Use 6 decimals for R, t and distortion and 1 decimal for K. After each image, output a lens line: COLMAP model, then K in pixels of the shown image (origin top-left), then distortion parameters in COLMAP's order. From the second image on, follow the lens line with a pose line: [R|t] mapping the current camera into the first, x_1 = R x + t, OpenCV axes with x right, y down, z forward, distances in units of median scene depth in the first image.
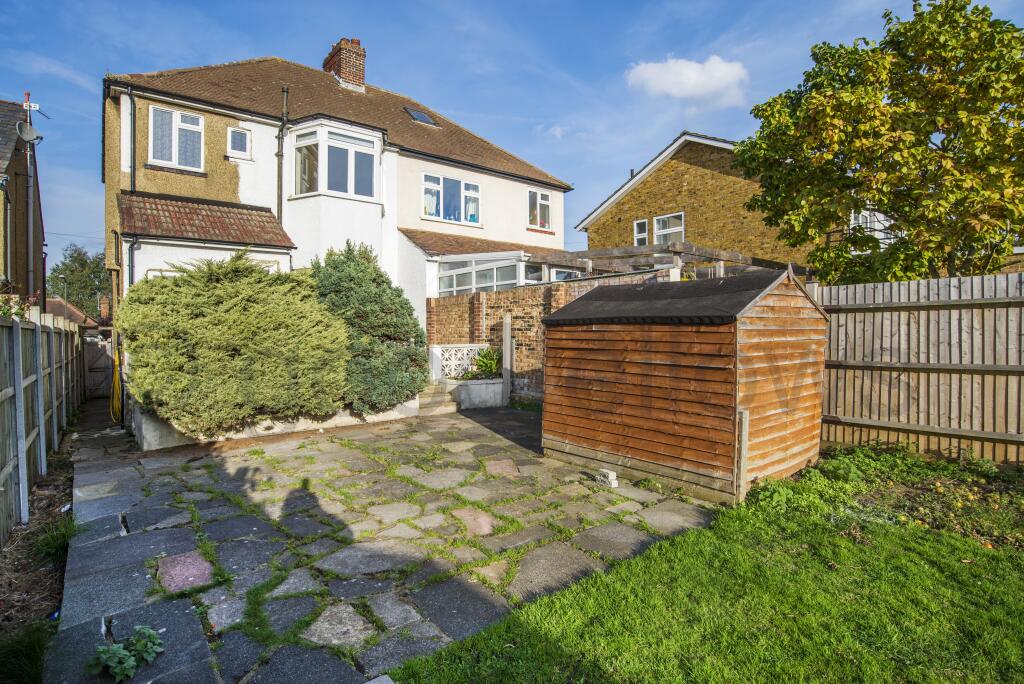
lens RADIAL K [[510.2, 0, 514.7], [0, 510.2, 339.4], [0, 0, 1]] dist [-0.014582, -0.000027]
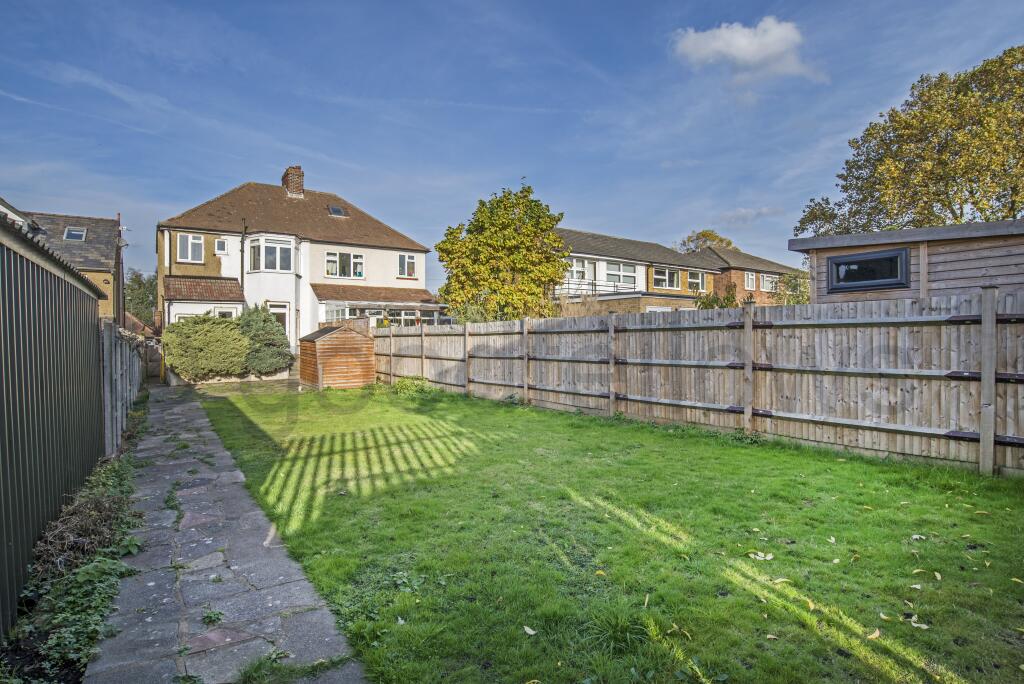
lens RADIAL K [[523.0, 0, 512.0], [0, 523.0, 342.0], [0, 0, 1]] dist [-0.002134, -0.000183]
pose [[0.996267, 0.001289, -0.086313, 0.753953], [-0.001215, 0.999999, 0.000907, -0.013045], [0.086314, -0.000799, 0.996268, -0.926953]]
